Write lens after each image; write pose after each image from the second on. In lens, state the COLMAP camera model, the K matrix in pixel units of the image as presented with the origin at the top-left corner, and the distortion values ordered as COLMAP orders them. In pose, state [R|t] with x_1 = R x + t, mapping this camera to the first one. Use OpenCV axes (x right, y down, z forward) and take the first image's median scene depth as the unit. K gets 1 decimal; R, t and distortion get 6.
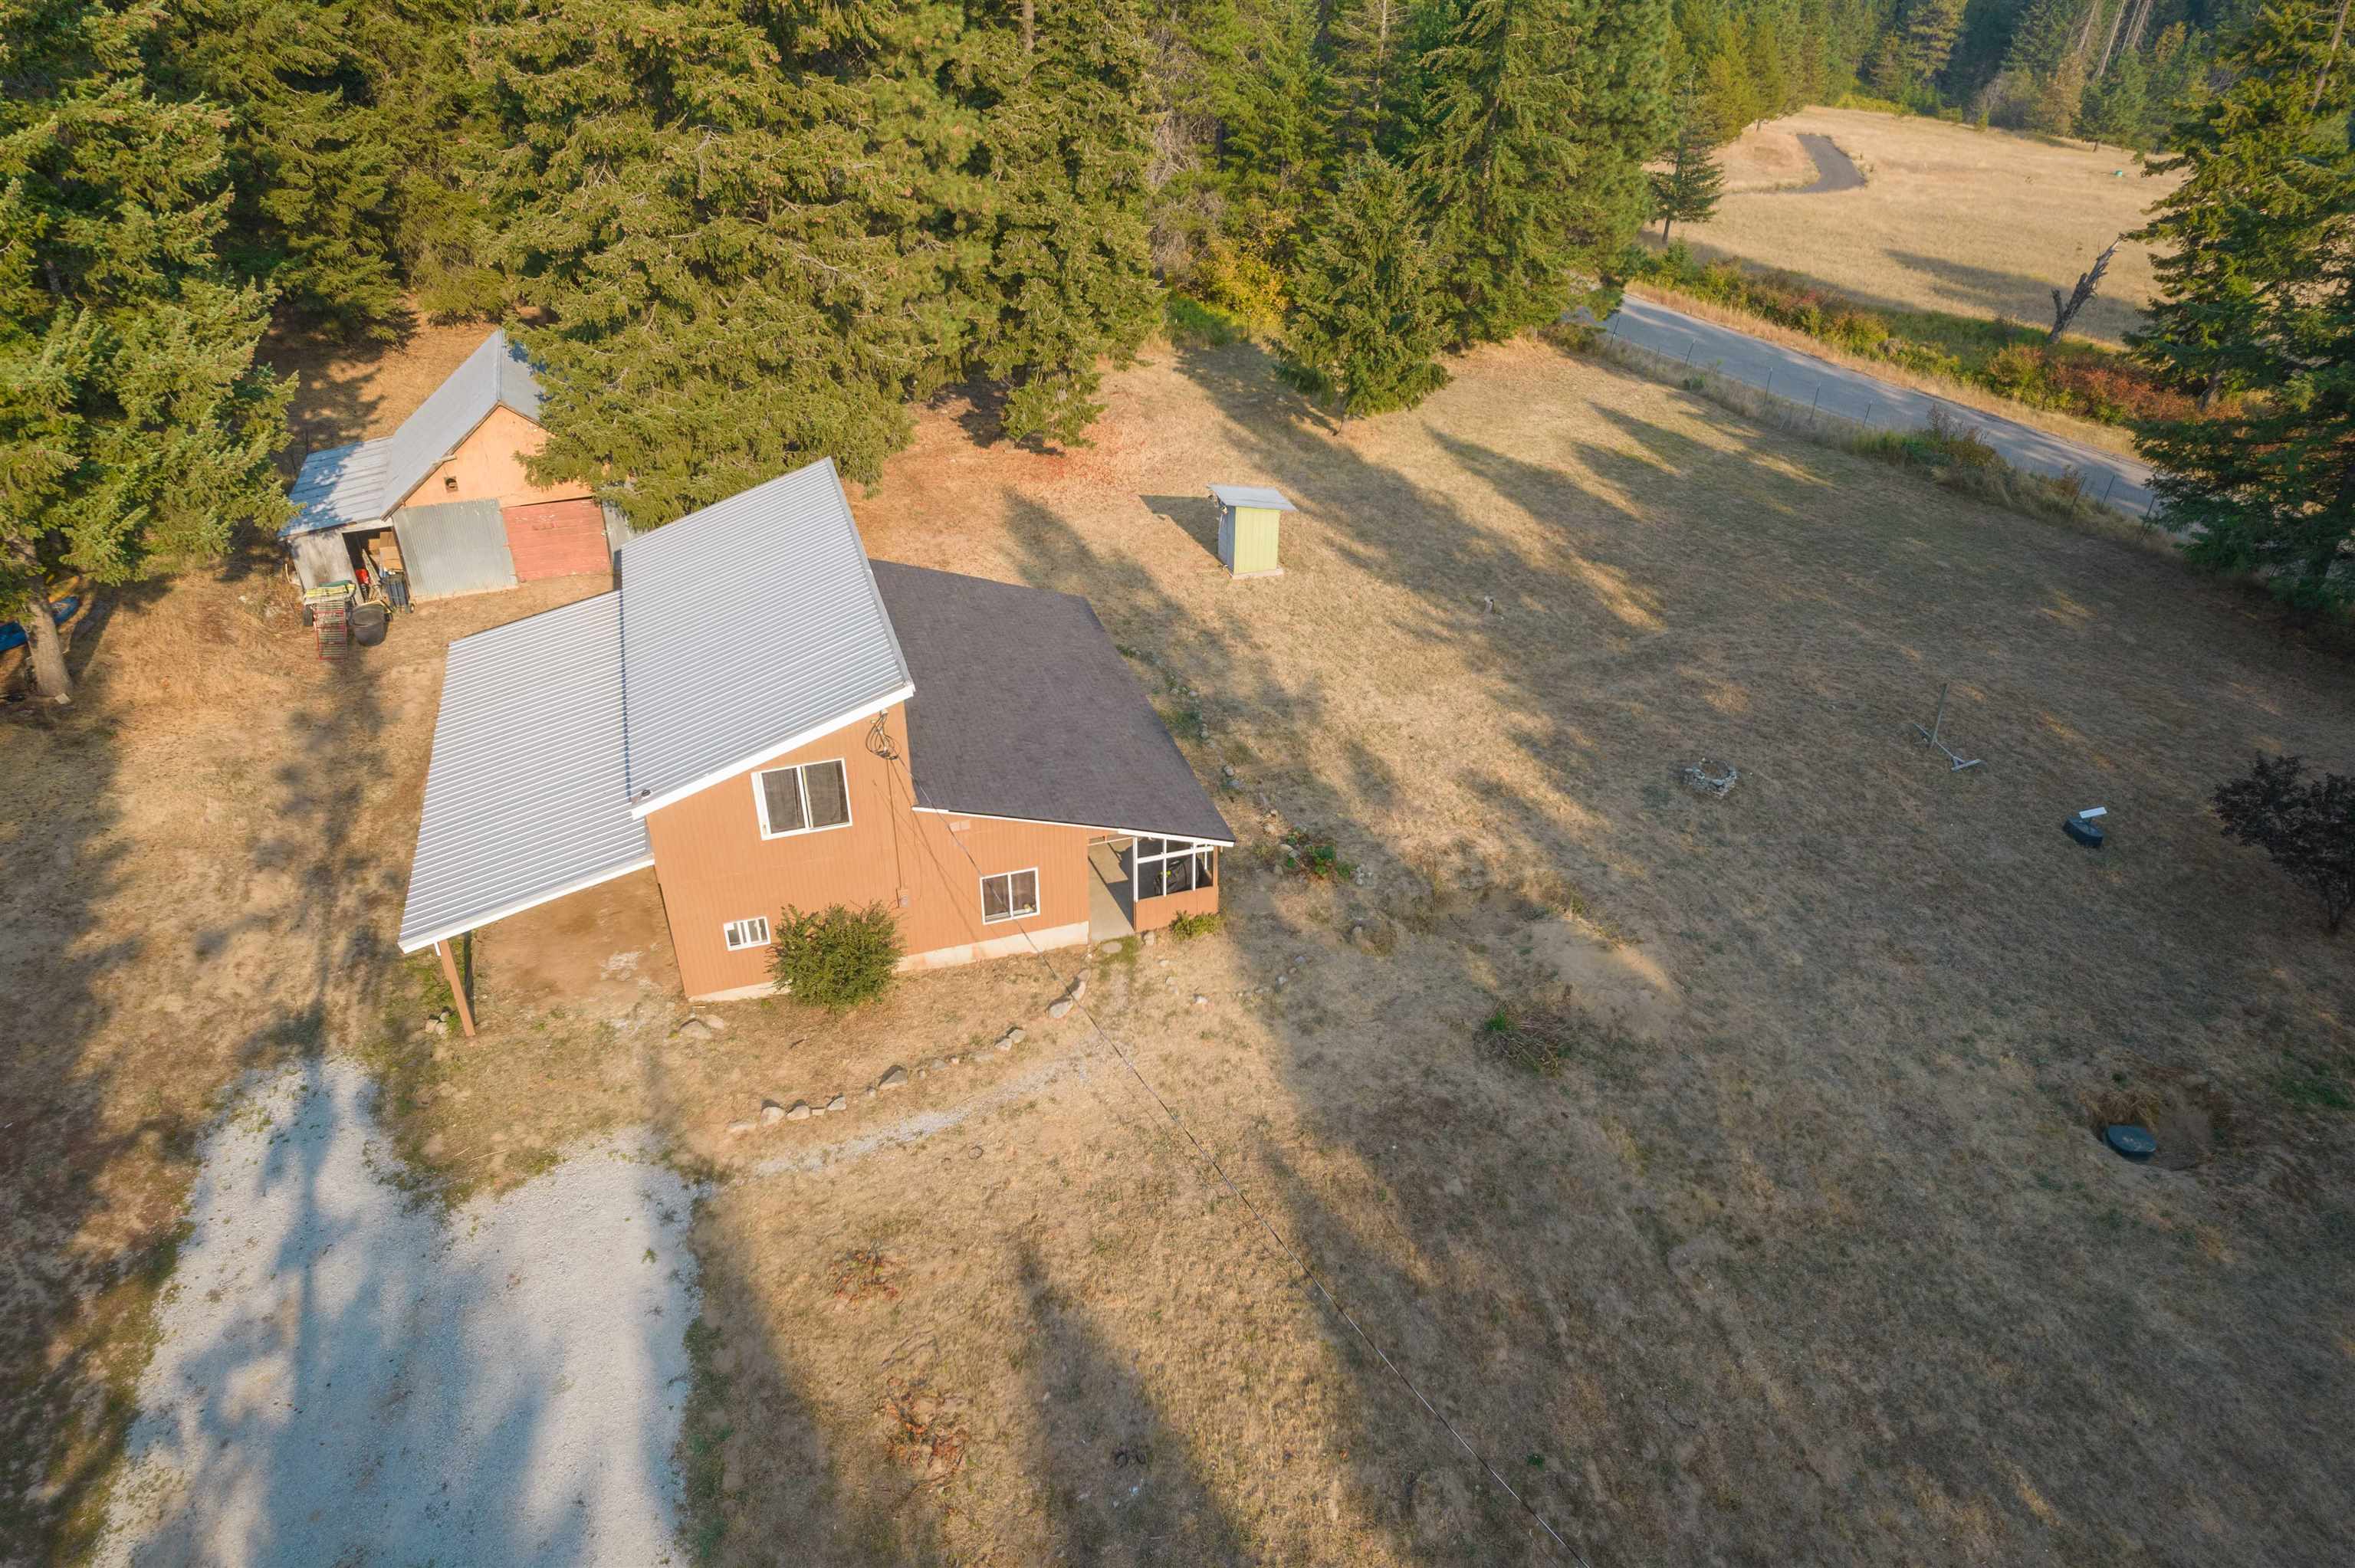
lens RADIAL K [[1506.5, 0, 1181.9], [0, 1506.5, 783.2], [0, 0, 1]] dist [-0.072654, 0.087029]
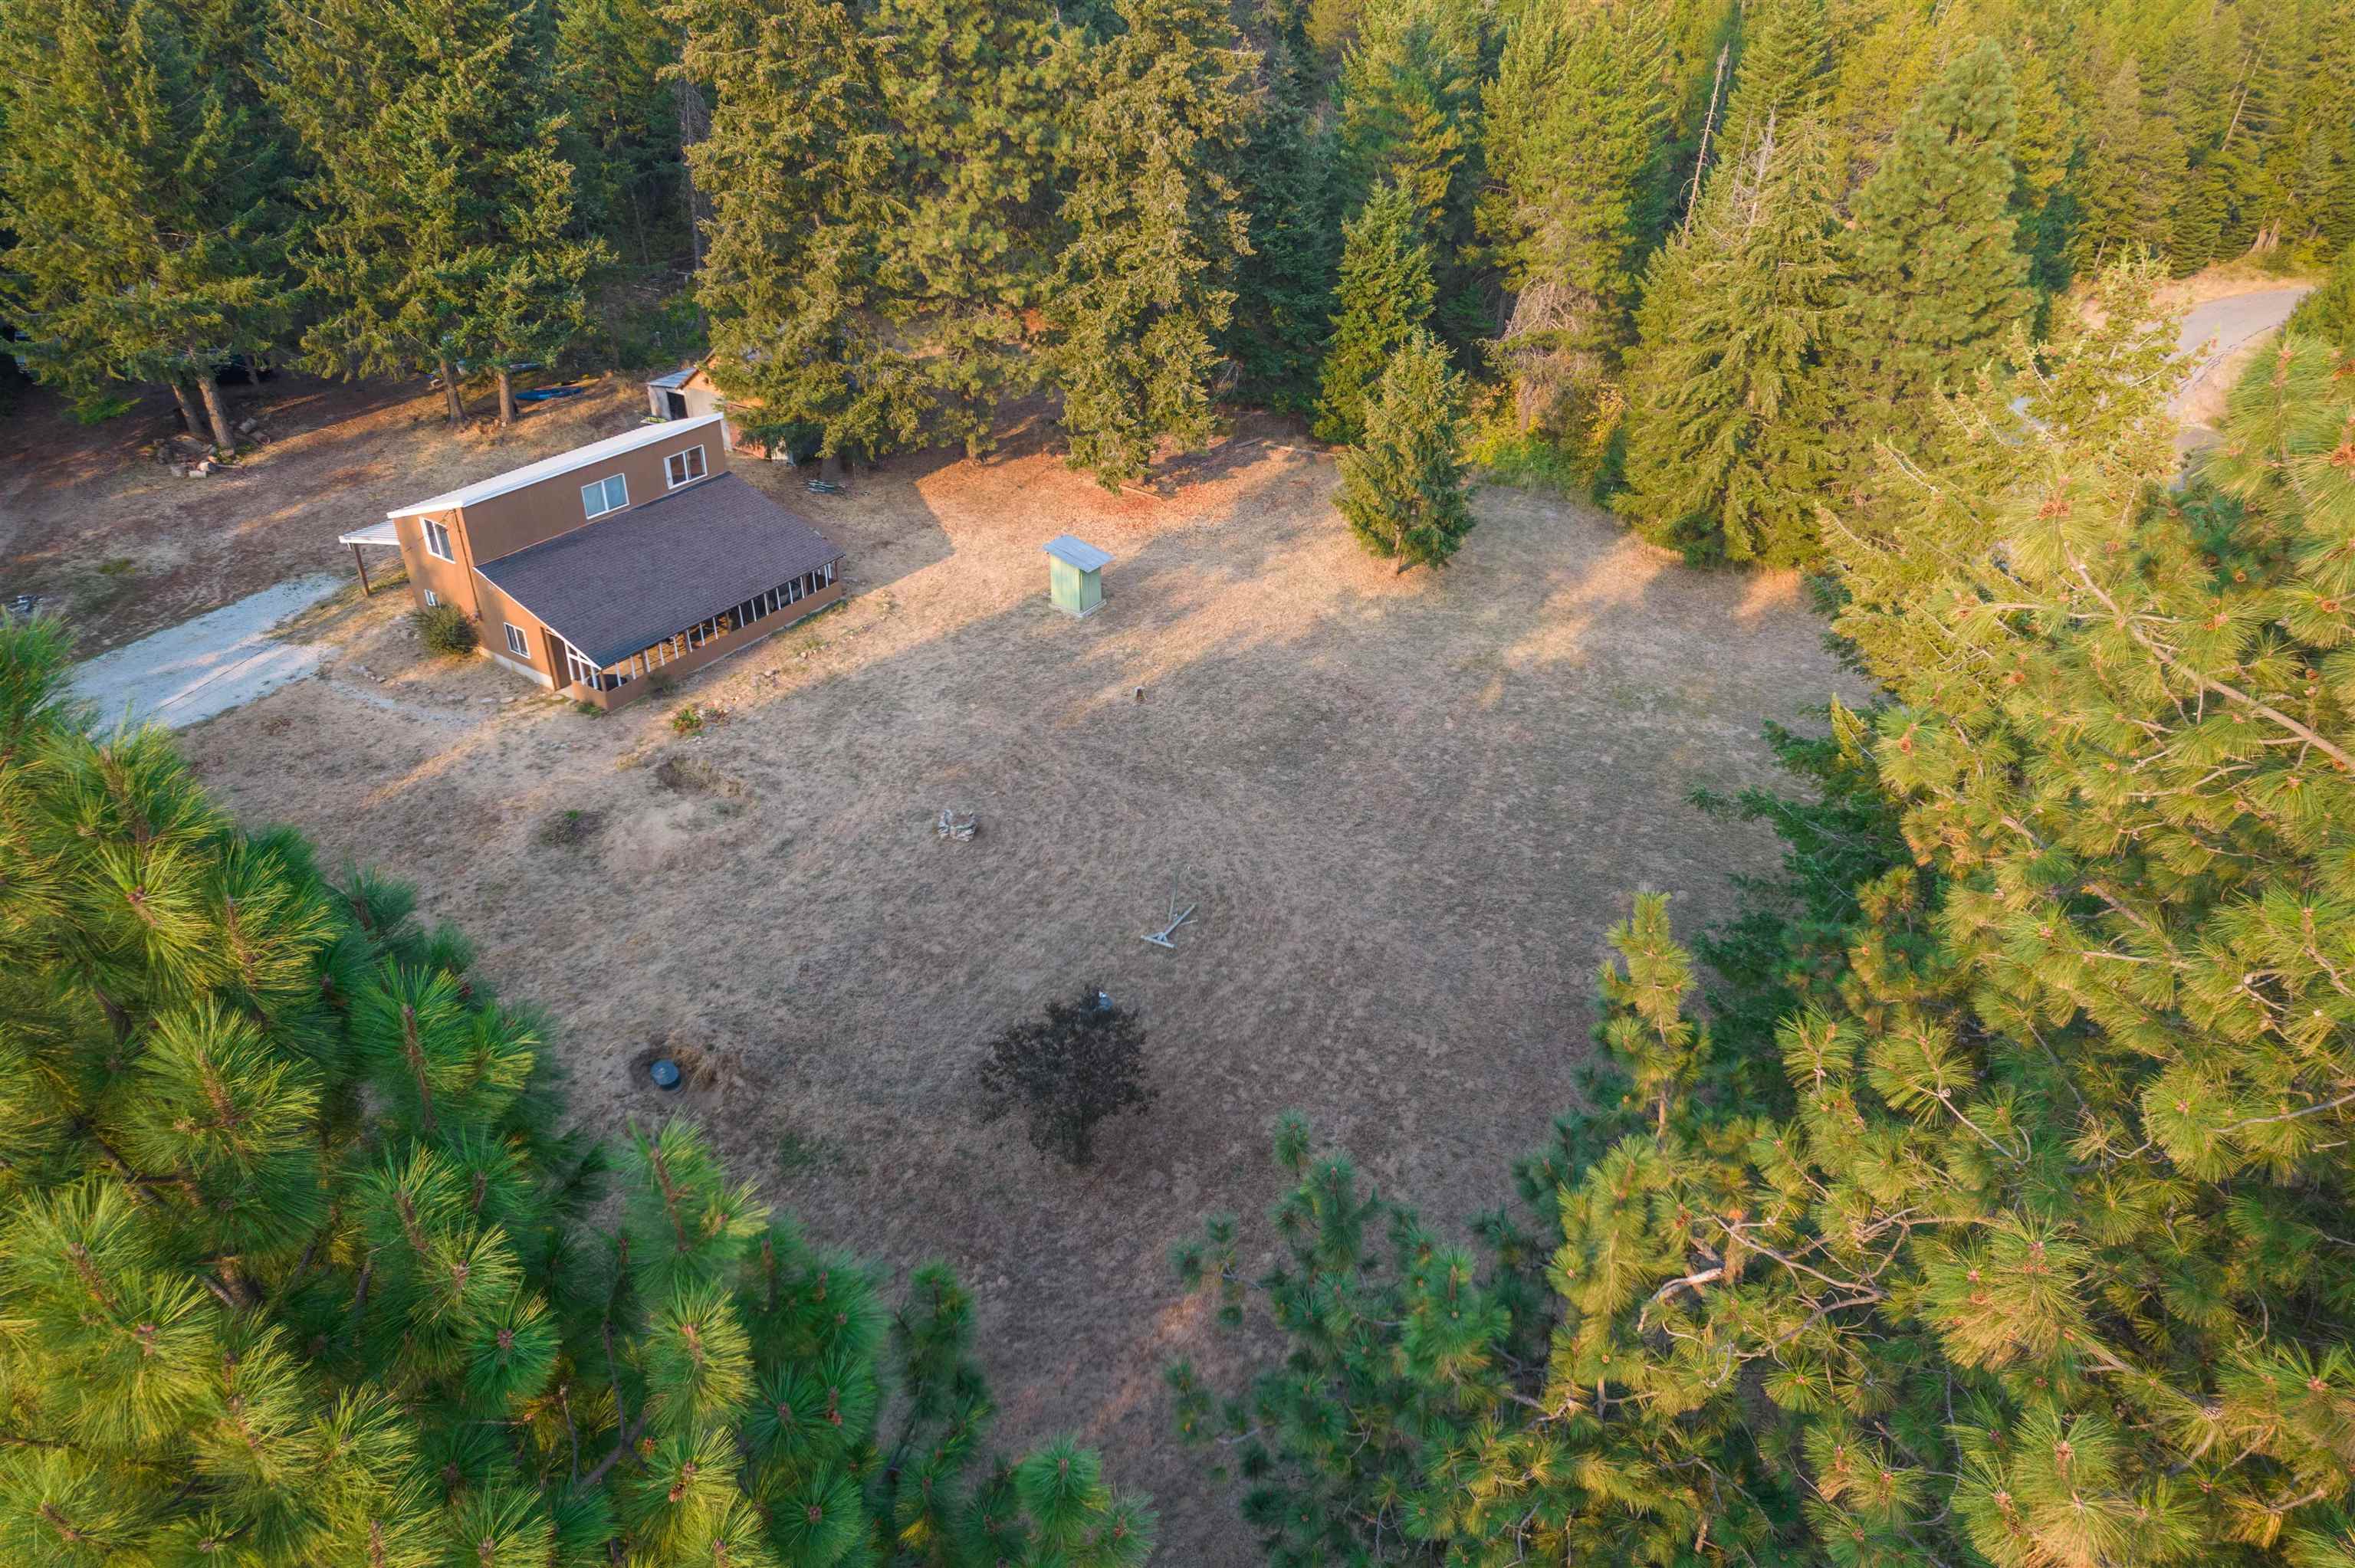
lens RADIAL K [[1506.5, 0, 1181.9], [0, 1506.5, 783.2], [0, 0, 1]] dist [-0.072654, 0.087029]
pose [[0.619798, 0.400664, -0.674773, 1.735865], [-0.434004, 0.891388, 0.130640, -0.379728], [0.653828, 0.211884, 0.726370, 0.244507]]
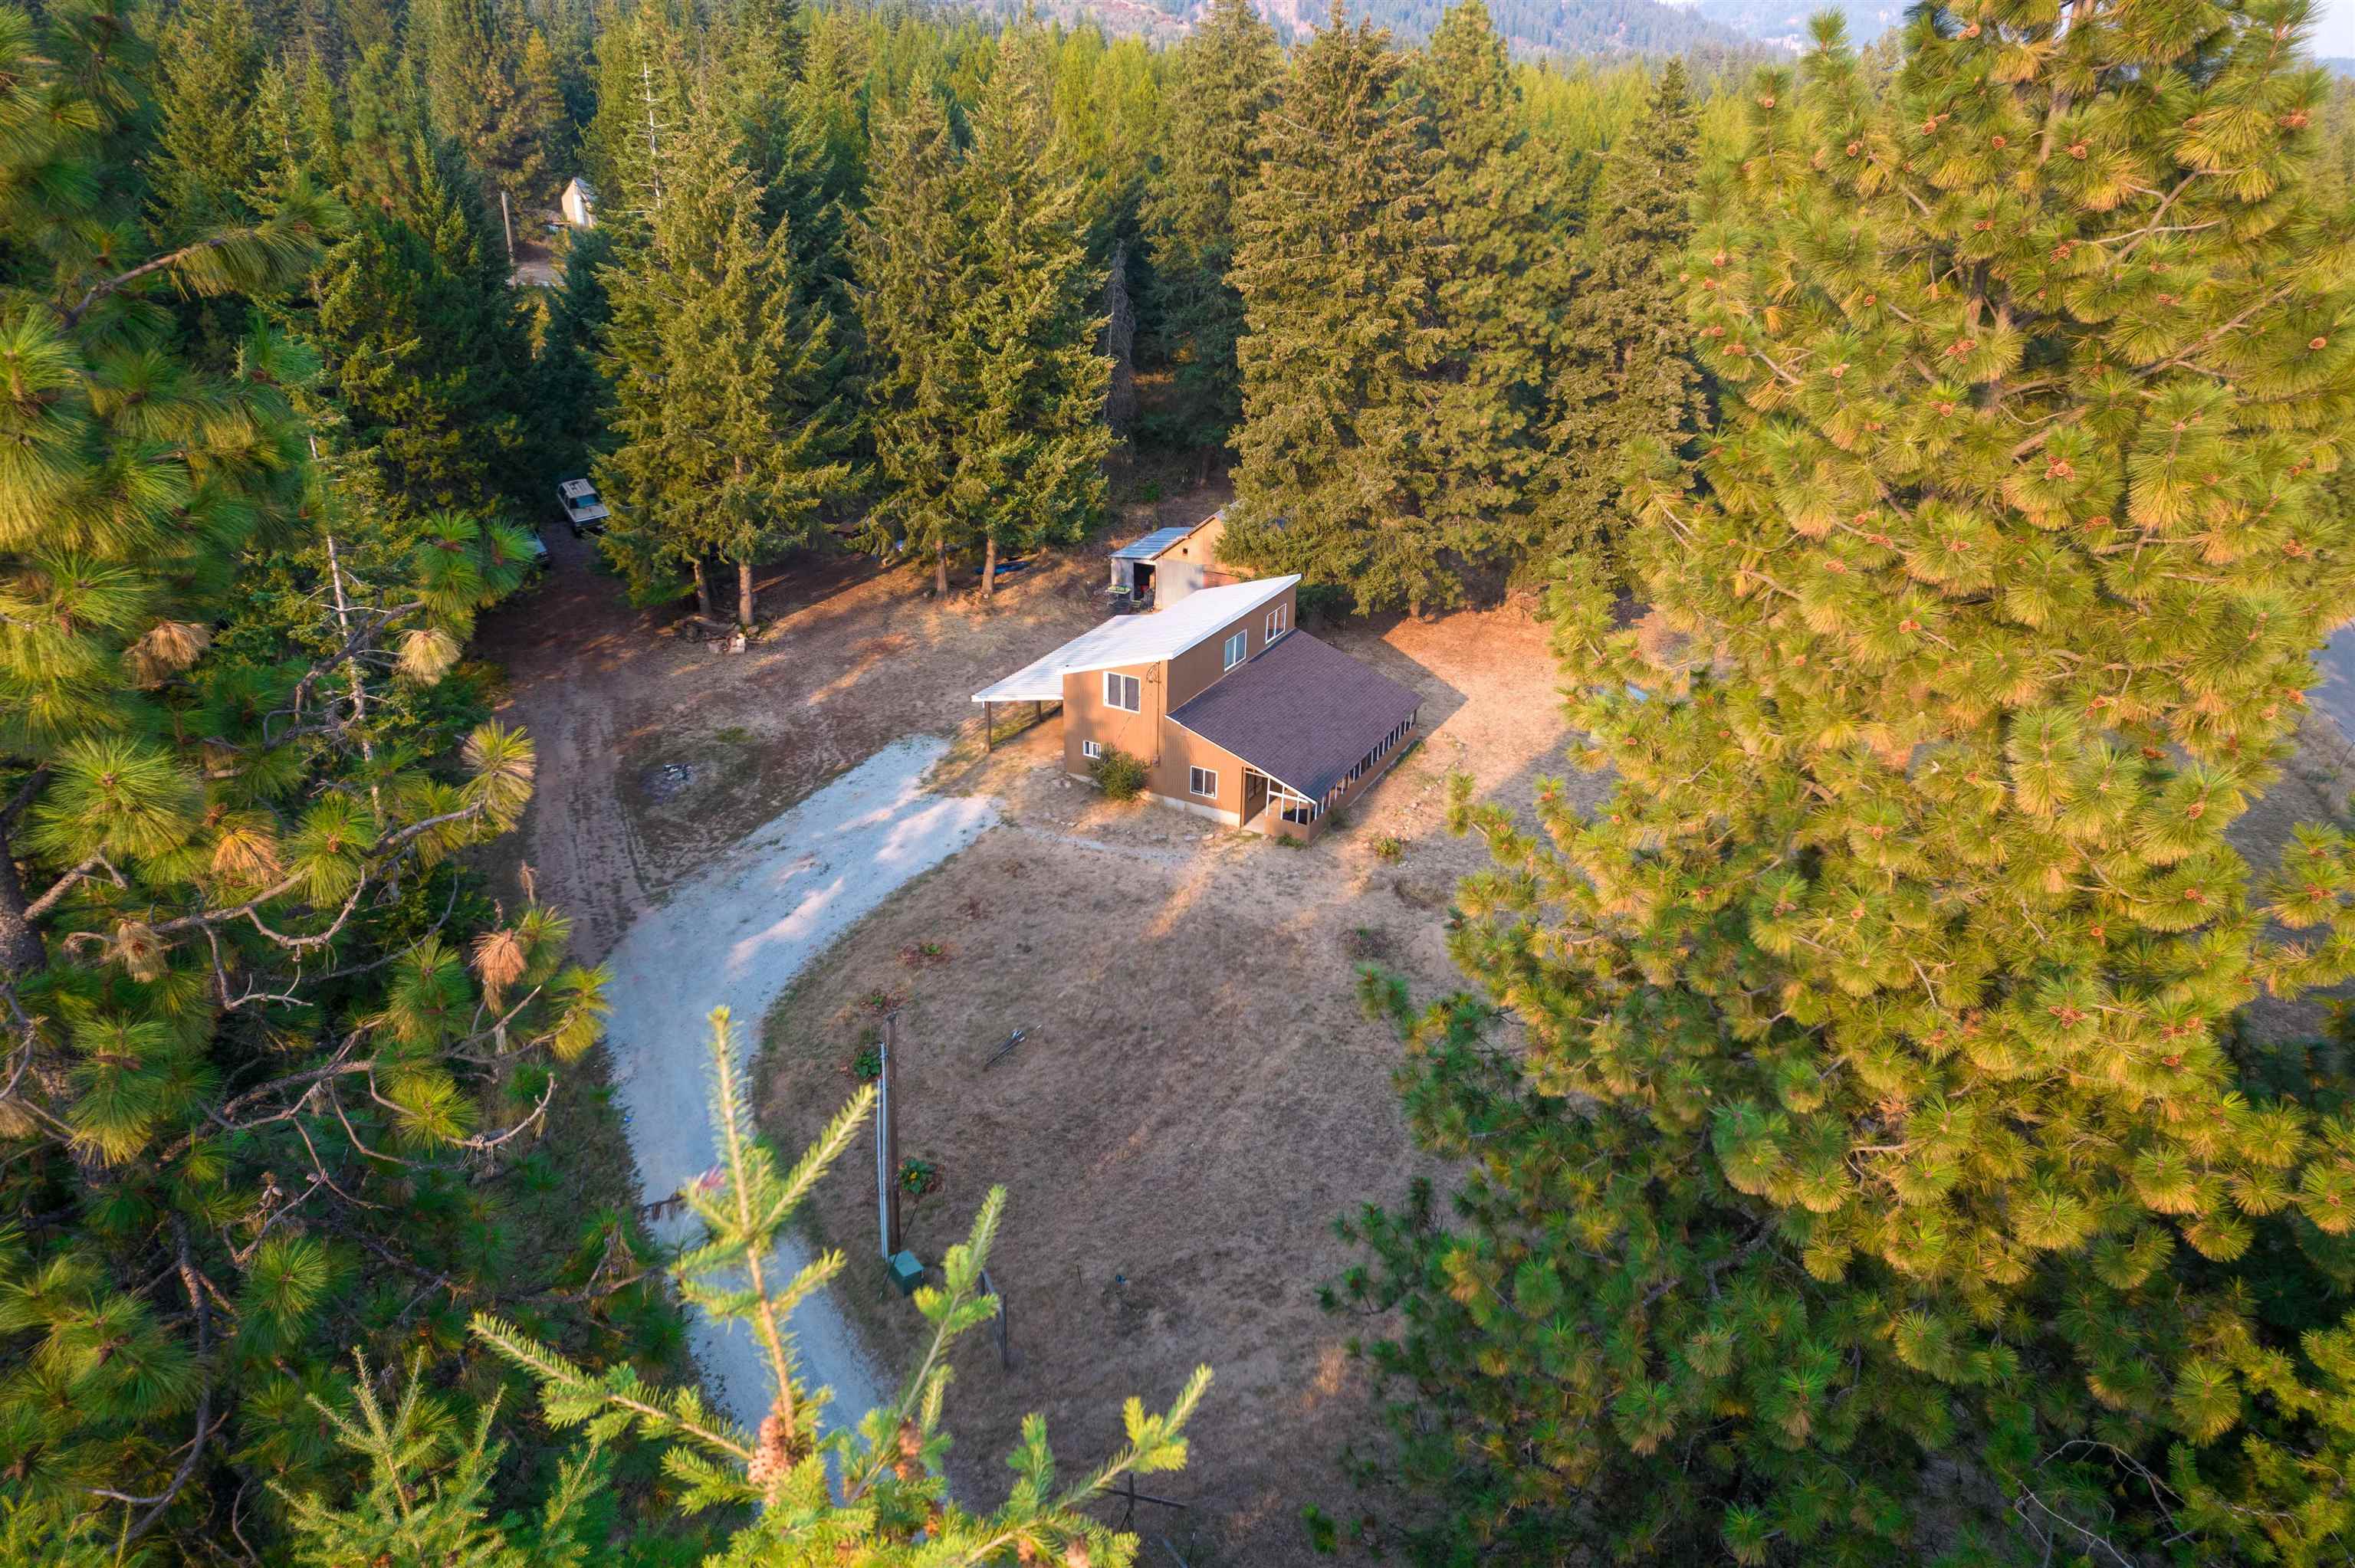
lens RADIAL K [[1506.5, 0, 1181.9], [0, 1506.5, 783.2], [0, 0, 1]] dist [-0.072654, 0.087029]
pose [[0.691056, 0.289447, -0.662316, 1.201765], [-0.395636, 0.918336, -0.011471, 0.108334], [0.604908, 0.269963, 0.749137, -0.524887]]
